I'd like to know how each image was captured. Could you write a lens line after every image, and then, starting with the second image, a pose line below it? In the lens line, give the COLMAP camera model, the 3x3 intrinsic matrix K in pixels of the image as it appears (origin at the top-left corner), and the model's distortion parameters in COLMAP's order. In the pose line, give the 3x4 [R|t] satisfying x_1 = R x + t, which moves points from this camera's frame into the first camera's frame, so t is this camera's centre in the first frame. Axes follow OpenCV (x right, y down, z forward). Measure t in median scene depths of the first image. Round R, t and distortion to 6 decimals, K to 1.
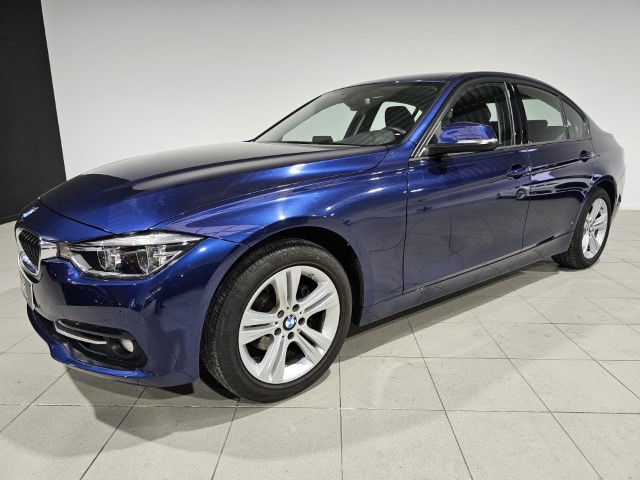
lens RADIAL K [[429.3, 0, 320.0], [0, 429.3, 240.0], [0, 0, 1]] dist [0.031719, -0.002155]
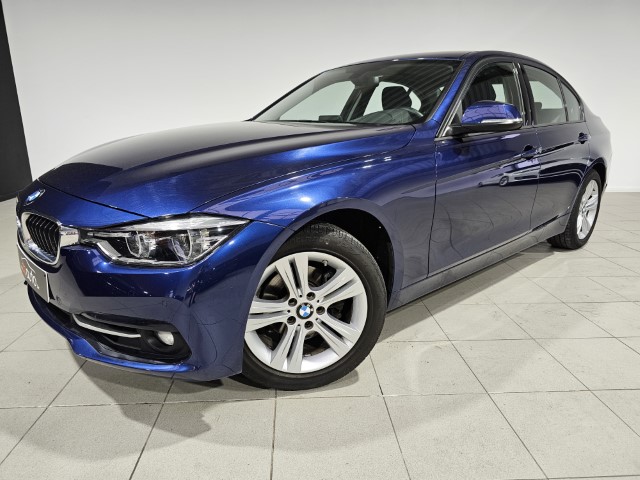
lens RADIAL K [[429.3, 0, 320.0], [0, 429.3, 240.0], [0, 0, 1]] dist [0.031719, -0.002155]
pose [[0.996619, -0.013213, 0.081091, -0.138796], [0.010280, 0.999281, 0.036489, 0.002373], [-0.081515, -0.035532, 0.996039, 0.044013]]
